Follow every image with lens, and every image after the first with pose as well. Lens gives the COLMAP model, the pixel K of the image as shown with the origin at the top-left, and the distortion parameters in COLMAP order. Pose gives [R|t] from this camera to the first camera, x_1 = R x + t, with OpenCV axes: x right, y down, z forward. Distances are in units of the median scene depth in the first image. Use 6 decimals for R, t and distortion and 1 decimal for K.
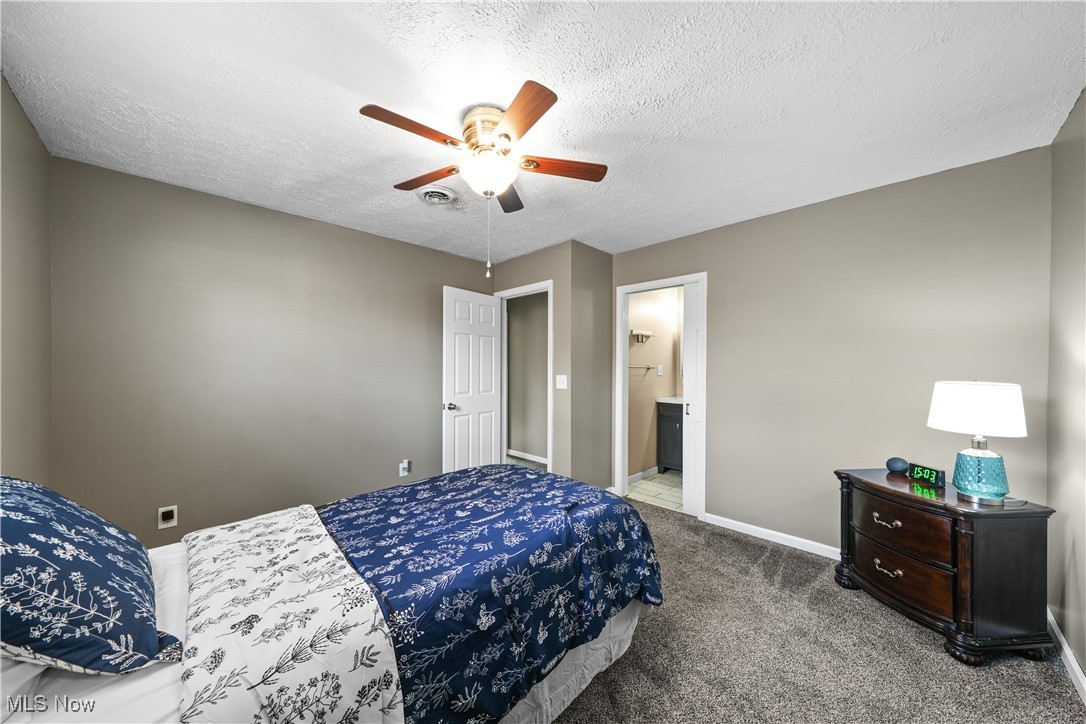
lens RADIAL K [[368.9, 0, 542.3], [0, 368.9, 362.5], [0, 0, 1]] dist [0.001607, -0.000683]
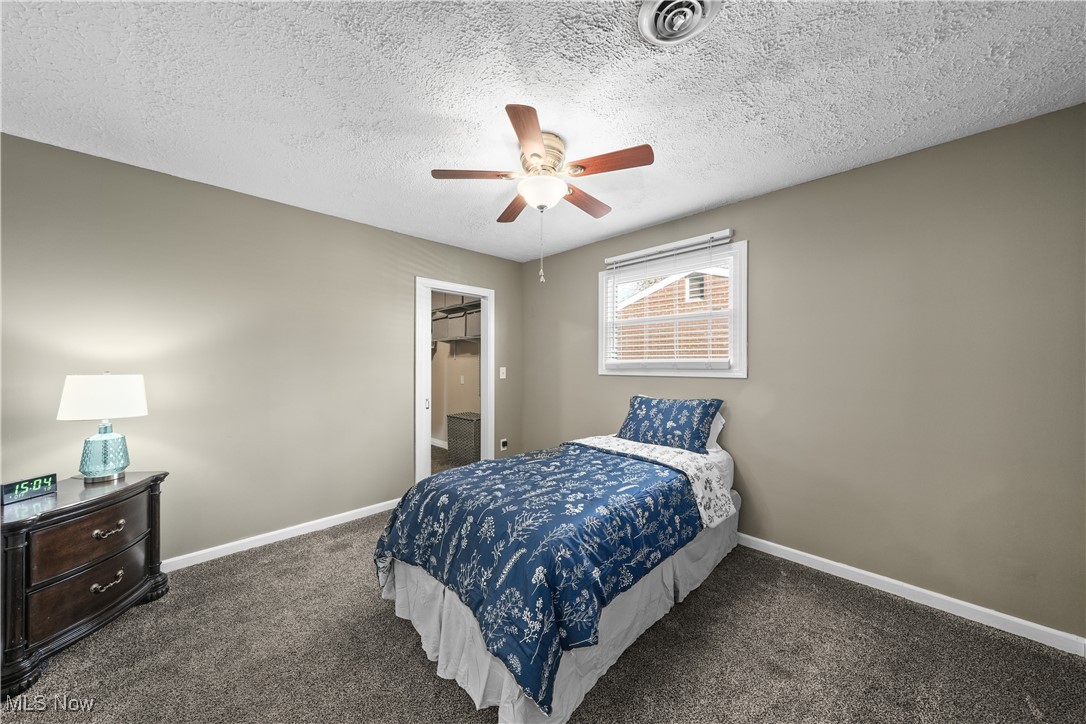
lens RADIAL K [[368.9, 0, 543.7], [0, 368.9, 361.7], [0, 0, 1]] dist [0.001607, -0.000683]
pose [[-0.999987, -0.002927, 0.004170, -0.156865], [-0.002936, 0.999993, -0.002207, 0.016756], [-0.004164, -0.002220, -0.999989, 2.130544]]
